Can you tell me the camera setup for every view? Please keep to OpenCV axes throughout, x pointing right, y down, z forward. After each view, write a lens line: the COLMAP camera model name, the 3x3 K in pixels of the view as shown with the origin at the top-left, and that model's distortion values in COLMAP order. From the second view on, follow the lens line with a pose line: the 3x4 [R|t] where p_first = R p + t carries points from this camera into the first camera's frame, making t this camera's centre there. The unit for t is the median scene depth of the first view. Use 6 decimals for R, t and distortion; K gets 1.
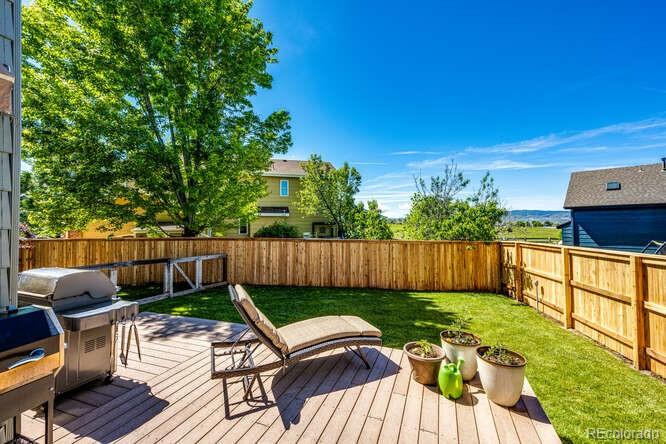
lens RADIAL K [[267.1, 0, 327.5], [0, 267.1, 220.1], [0, 0, 1]] dist [0.016210, -0.000119]
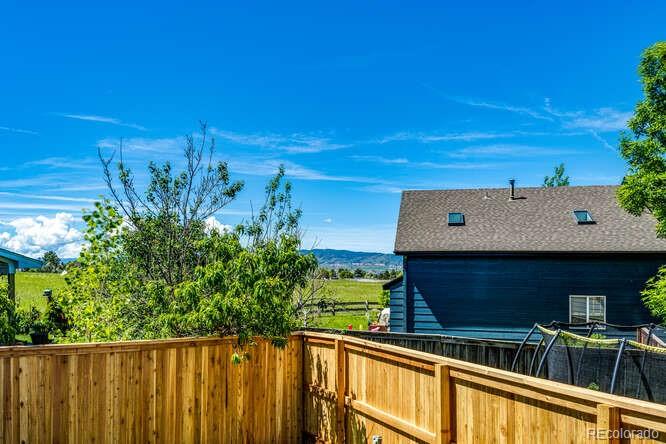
lens RADIAL K [[572.3, 0, 332.0], [0, 572.3, 257.8], [0, 0, 1]] dist [0.080237, -0.000409]
pose [[0.803244, 0.021864, 0.595249, 0.129663], [-0.015833, 0.999757, -0.015356, -0.024847], [-0.595440, 0.002910, 0.803395, 0.233336]]
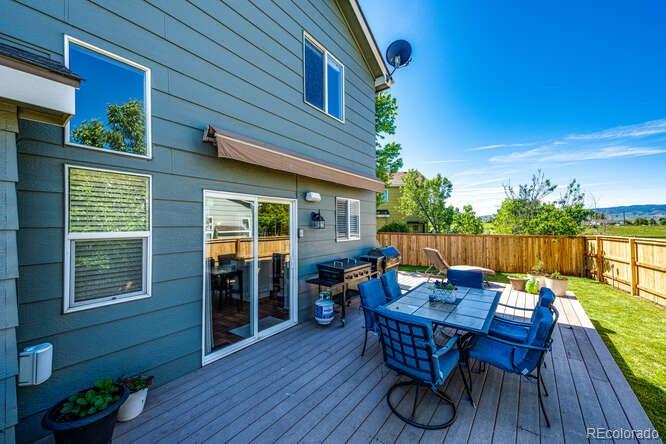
lens RADIAL K [[239.1, 0, 331.6], [0, 239.1, 220.9], [0, 0, 1]] dist [-0.000085, -0.000305]
pose [[0.957362, -0.007273, -0.288799, -0.153010], [0.008961, 0.999950, 0.004524, -0.005928], [0.288752, -0.006919, 0.957379, -0.376721]]
